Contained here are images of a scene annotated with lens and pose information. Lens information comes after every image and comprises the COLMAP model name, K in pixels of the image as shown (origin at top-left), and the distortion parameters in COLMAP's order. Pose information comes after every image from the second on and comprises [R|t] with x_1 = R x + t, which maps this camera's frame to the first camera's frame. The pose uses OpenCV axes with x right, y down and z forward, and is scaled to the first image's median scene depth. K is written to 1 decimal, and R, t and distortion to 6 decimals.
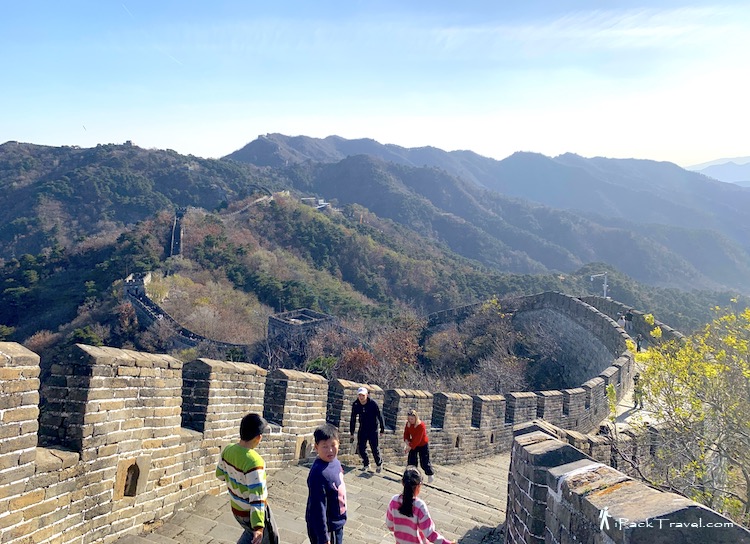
lens RADIAL K [[574.3, 0, 374.9], [0, 574.3, 258.9], [0, 0, 1]] dist [-0.002627, -0.007389]
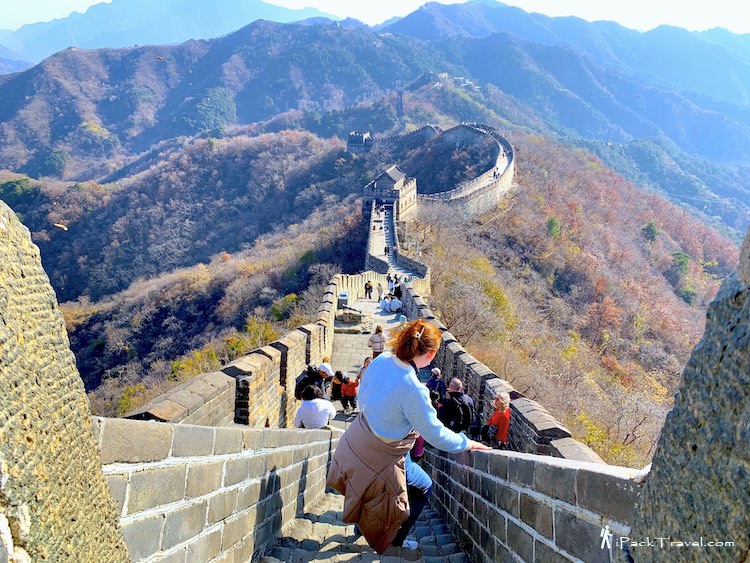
lens RADIAL K [[562.1, 0, 372.2], [0, 562.1, 272.3], [0, 0, 1]] dist [0.010044, -0.000772]
pose [[0.969183, 0.136650, -0.204966, 0.030363], [-0.076302, 0.957644, 0.277660, -0.006963], [0.234227, -0.253464, 0.938559, -0.469884]]
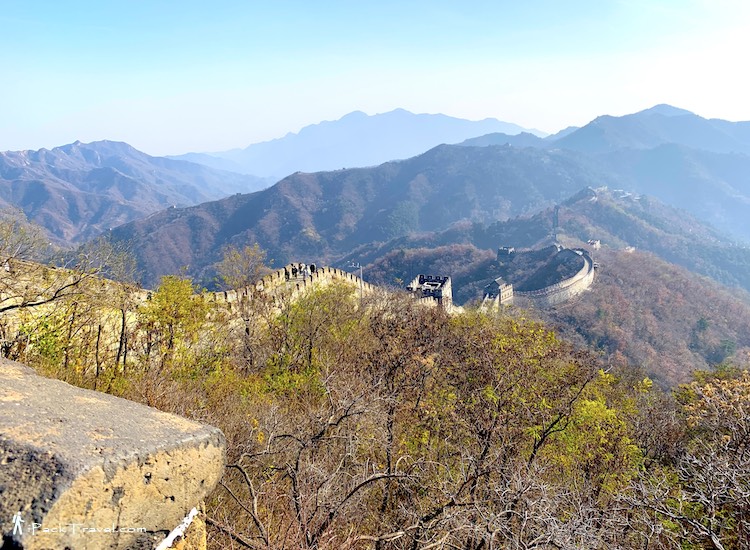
lens RADIAL K [[555.5, 0, 375.0], [0, 555.5, 275.0], [0, 0, 1]] dist [0.001650, 0.000455]
pose [[0.855843, 0.125880, -0.501685, 0.095406], [-0.063592, 0.988183, 0.139466, -0.032404], [0.513312, -0.087457, 0.853734, -0.616001]]
